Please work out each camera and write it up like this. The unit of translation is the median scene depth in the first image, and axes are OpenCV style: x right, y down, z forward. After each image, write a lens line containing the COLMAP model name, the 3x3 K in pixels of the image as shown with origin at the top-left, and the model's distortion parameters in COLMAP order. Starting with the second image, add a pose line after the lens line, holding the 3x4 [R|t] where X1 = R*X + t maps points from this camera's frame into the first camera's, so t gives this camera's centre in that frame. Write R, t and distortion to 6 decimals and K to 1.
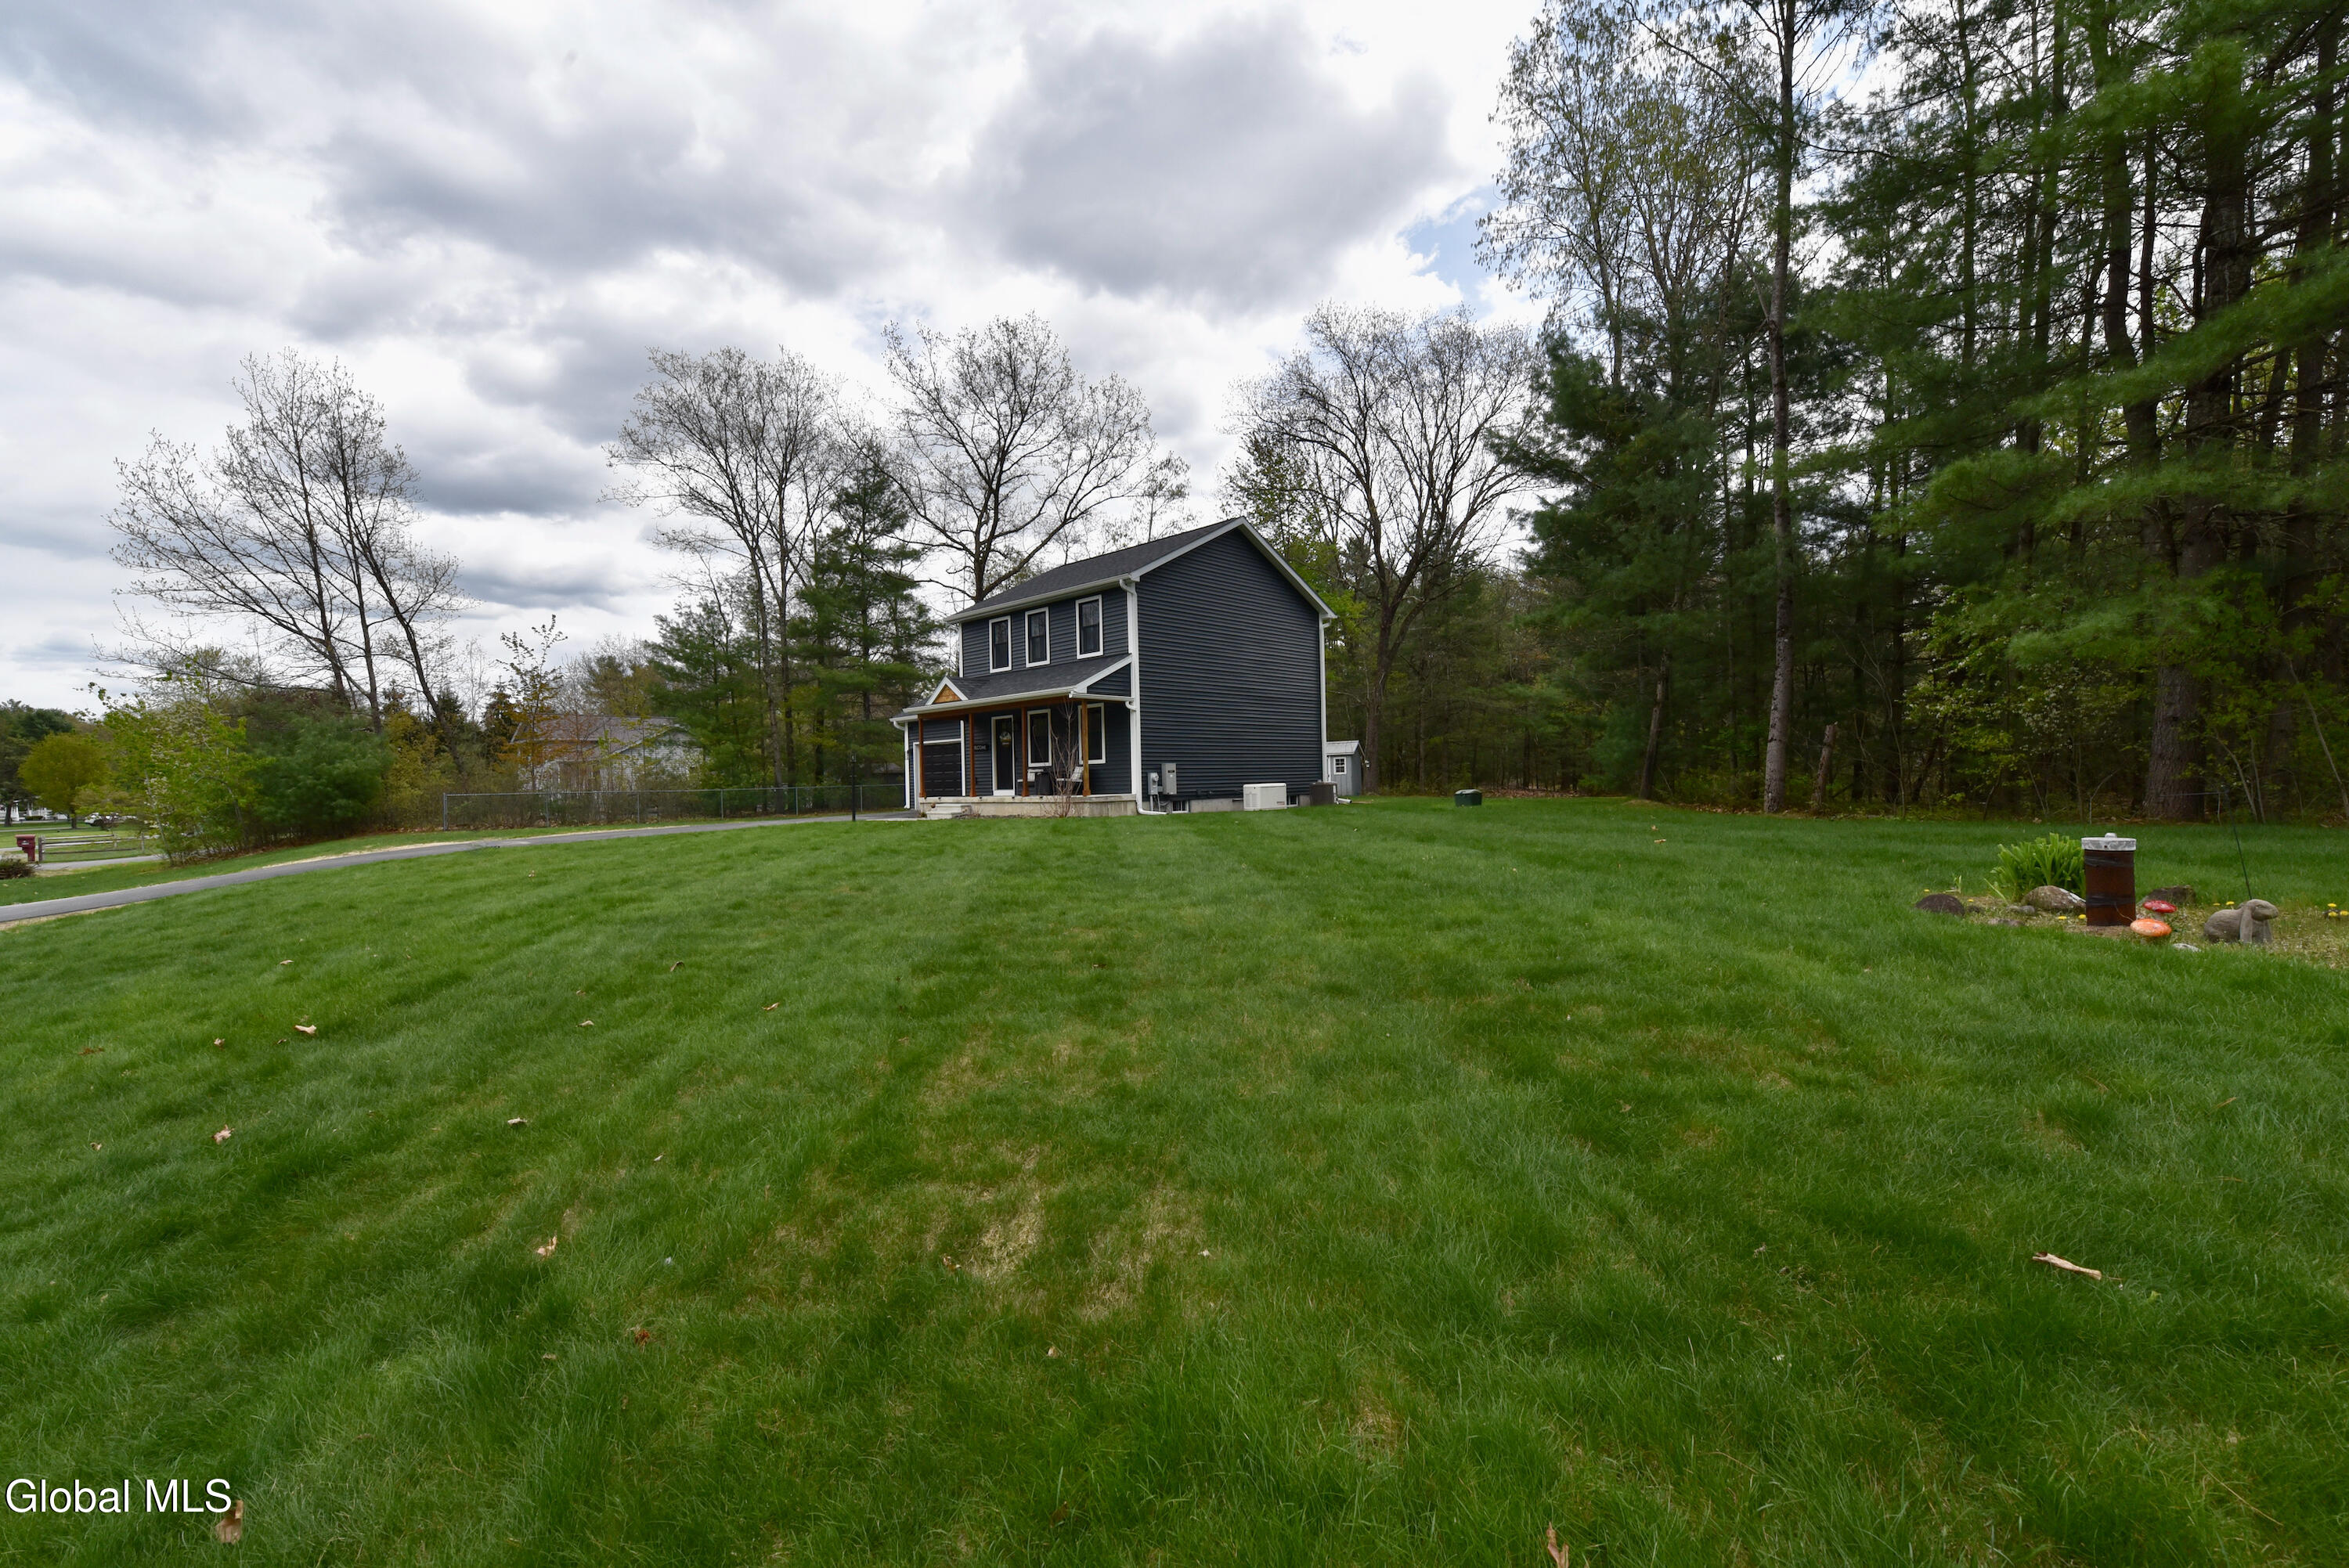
lens RADIAL K [[943.7, 0, 1237.1], [0, 943.7, 779.0], [0, 0, 1]] dist [-0.010062, 0.000824]
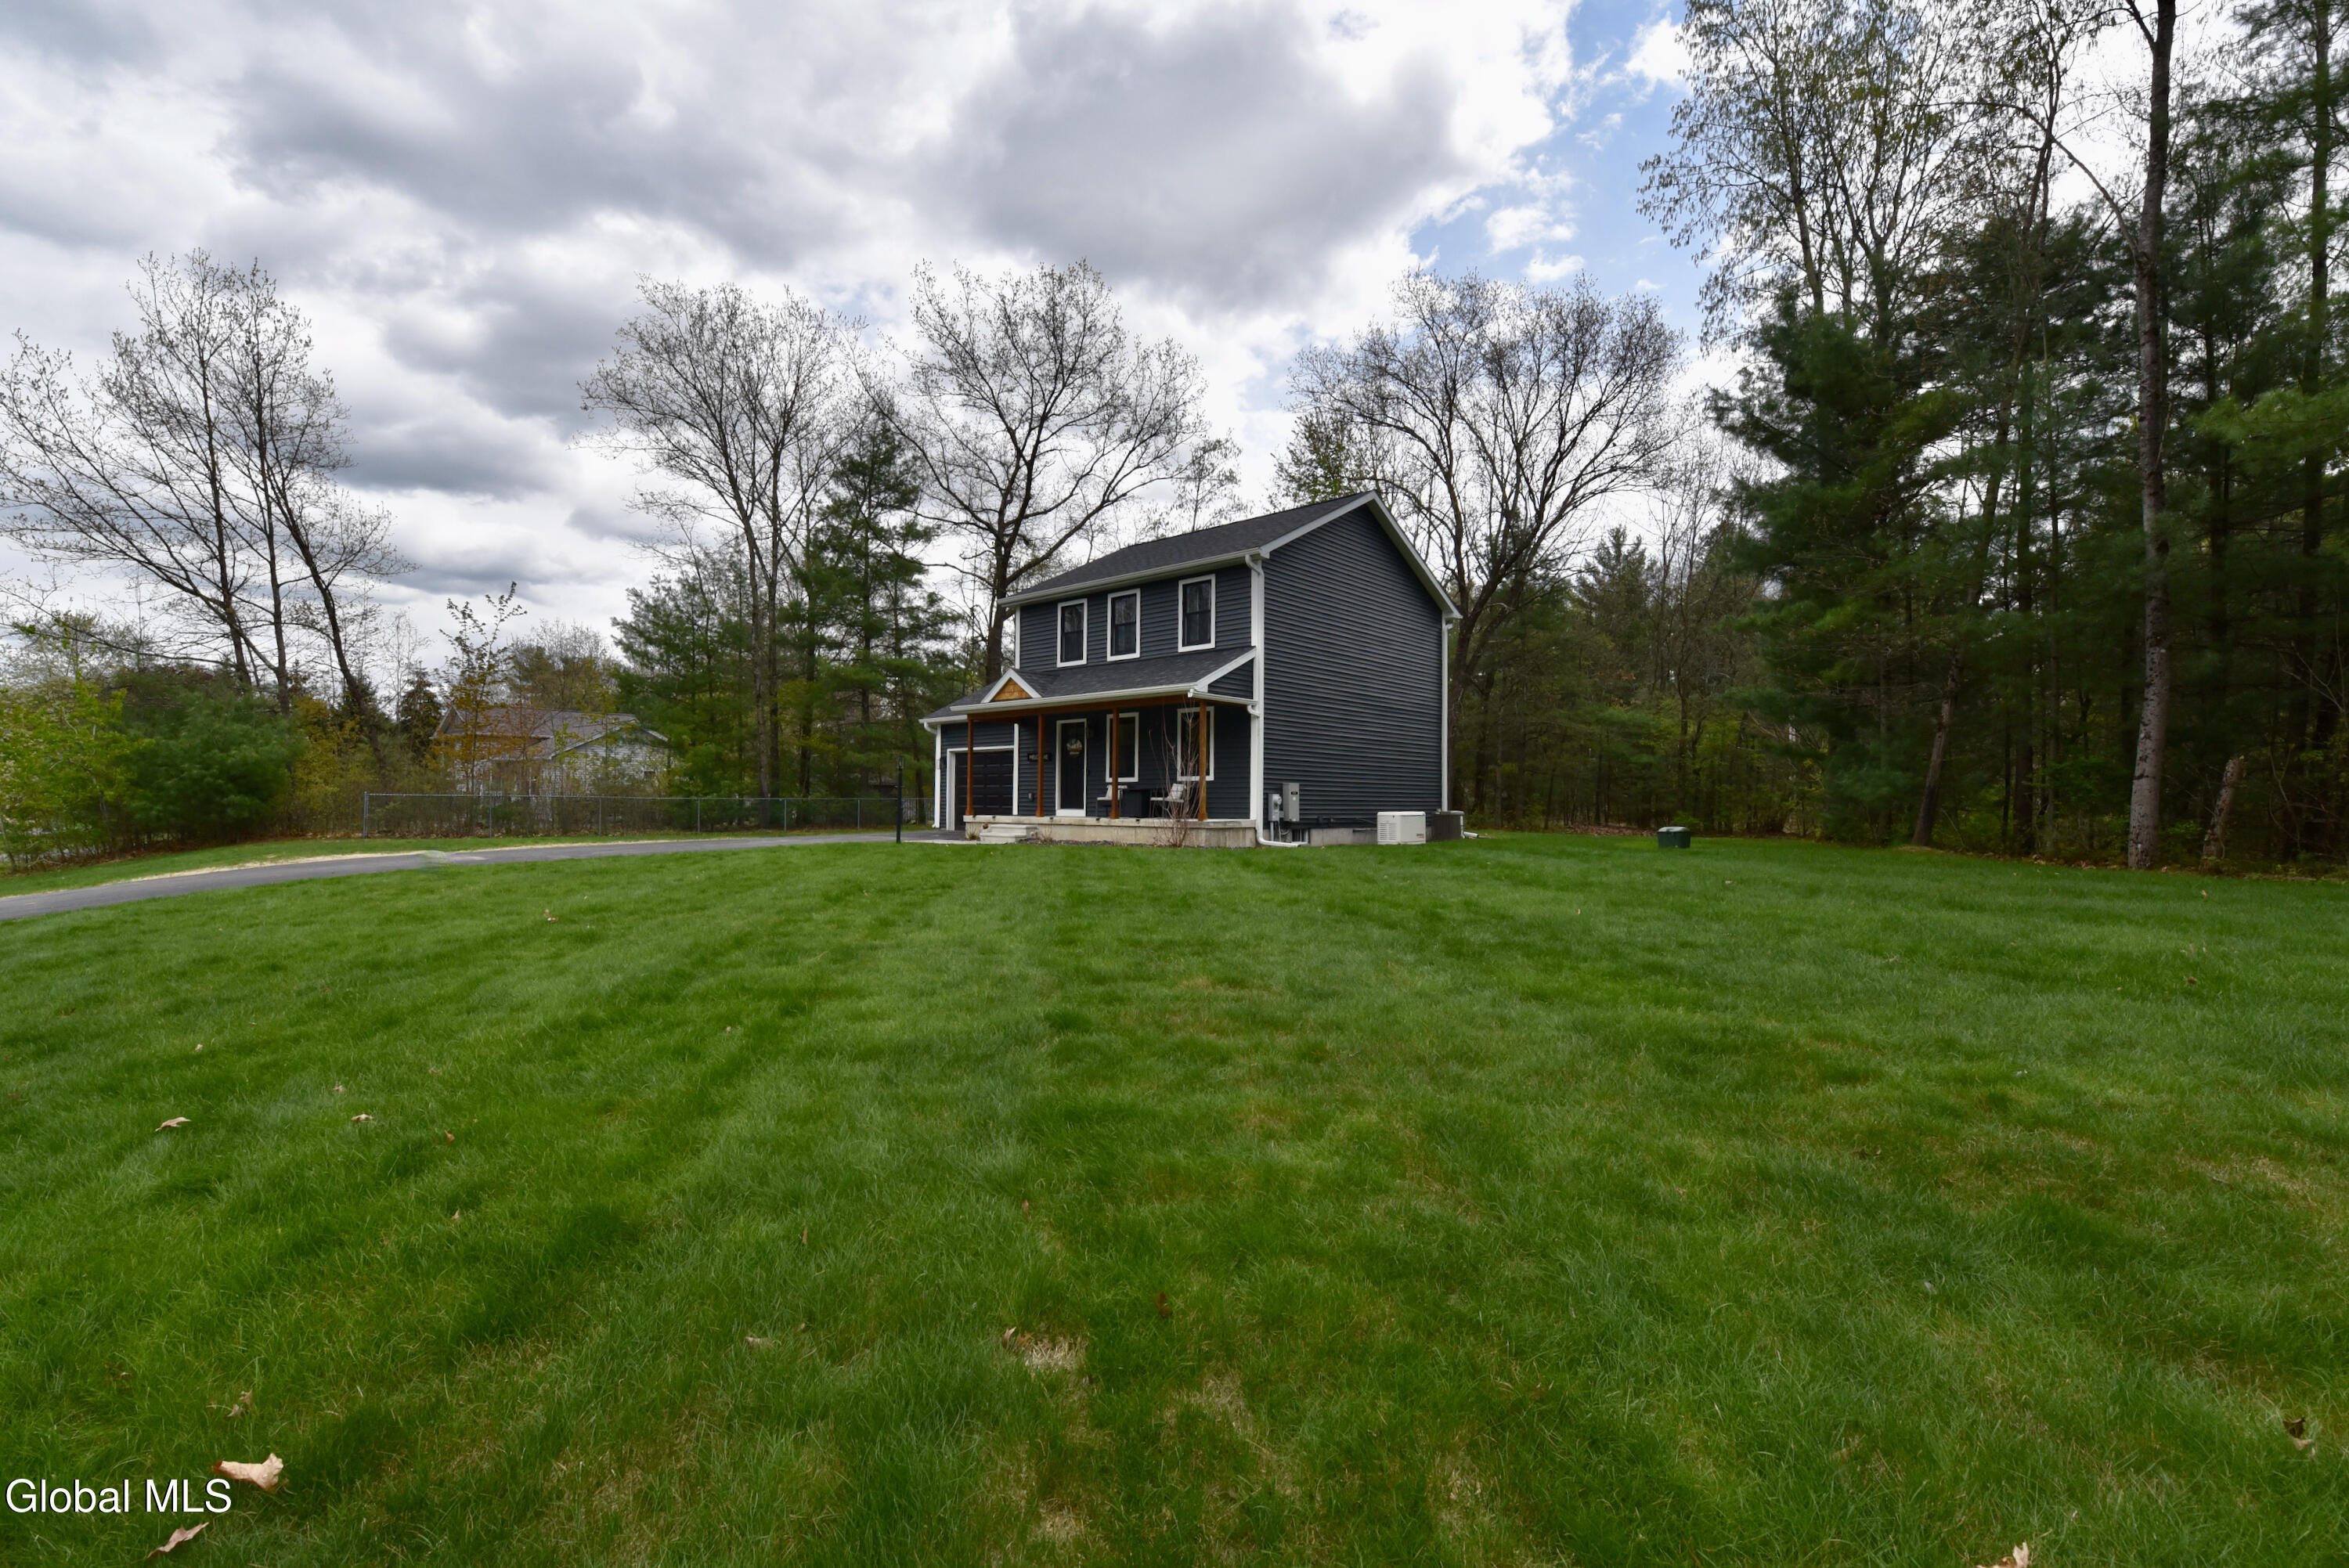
lens RADIAL K [[943.7, 0, 1170.0], [0, 943.7, 790.2], [0, 0, 1]] dist [-0.010062, 0.000824]
pose [[0.998867, 0.031190, 0.035941, -0.149272], [-0.030650, 0.999410, -0.015473, 0.003987], [-0.036402, 0.014354, 0.999234, 0.133225]]
